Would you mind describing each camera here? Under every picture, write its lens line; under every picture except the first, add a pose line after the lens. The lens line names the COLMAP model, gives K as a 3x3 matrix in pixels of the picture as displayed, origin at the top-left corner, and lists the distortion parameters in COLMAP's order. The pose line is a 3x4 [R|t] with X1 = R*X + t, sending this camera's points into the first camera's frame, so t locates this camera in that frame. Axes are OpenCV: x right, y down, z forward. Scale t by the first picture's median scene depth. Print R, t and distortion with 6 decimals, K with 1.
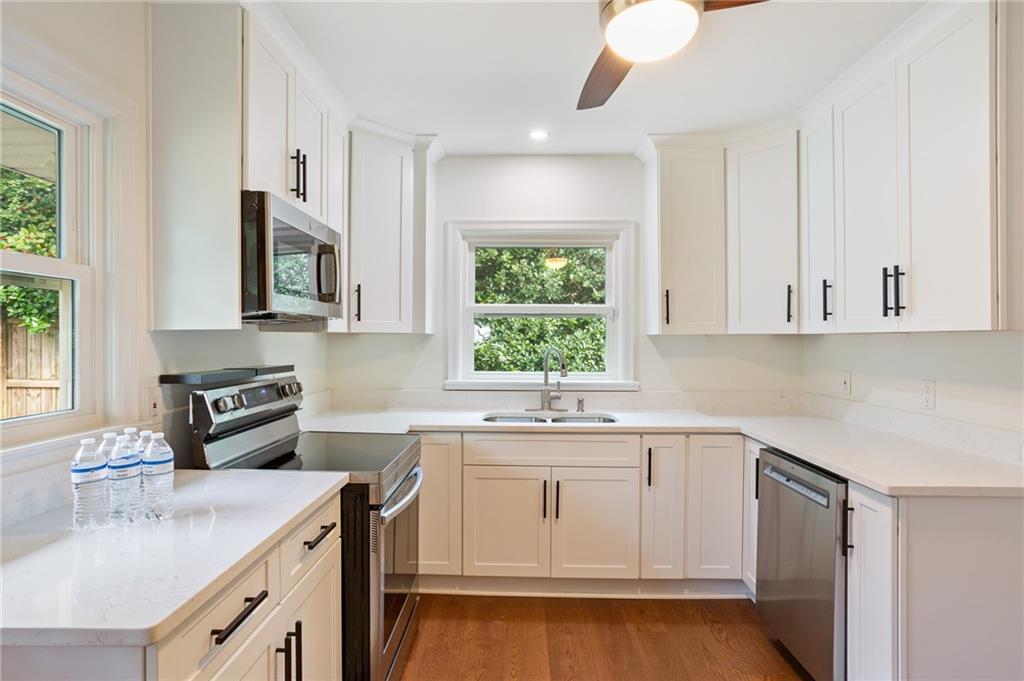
lens RADIAL K [[553.5, 0, 511.4], [0, 553.5, 345.4], [0, 0, 1]] dist [-0.059803, 0.046490]
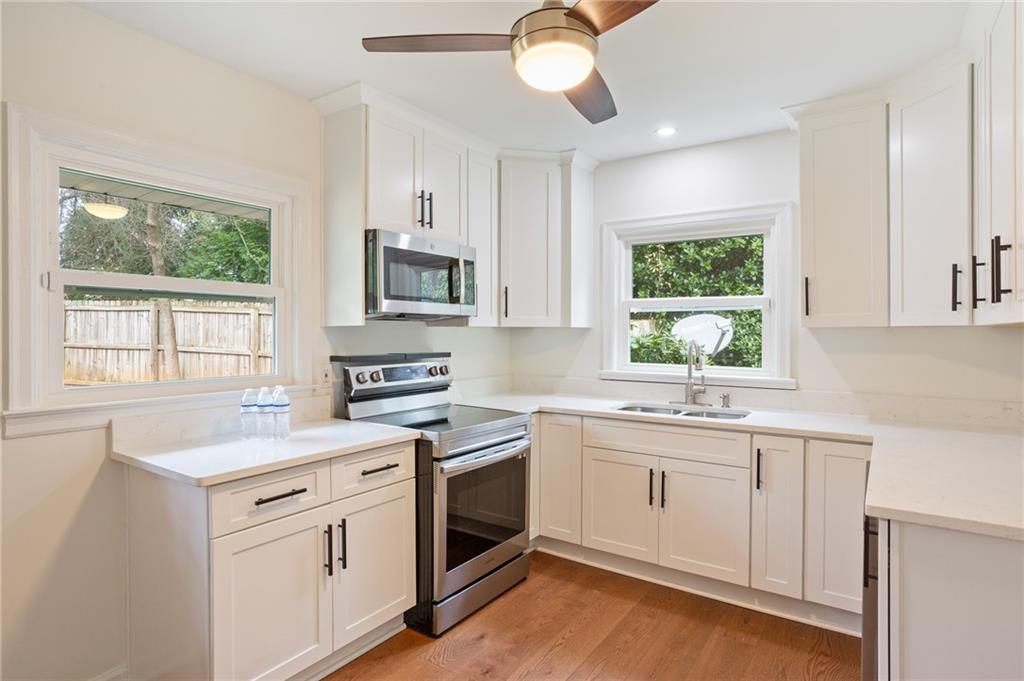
lens RADIAL K [[560.0, 0, 512.0], [0, 560.0, 340.5], [0, 0, 1]] dist [-0.056211, 0.047499]
pose [[0.837528, 0.008415, -0.546330, 0.409310], [-0.006735, 0.999964, 0.005076, 0.000230], [0.546354, -0.000572, 0.837554, -0.018072]]
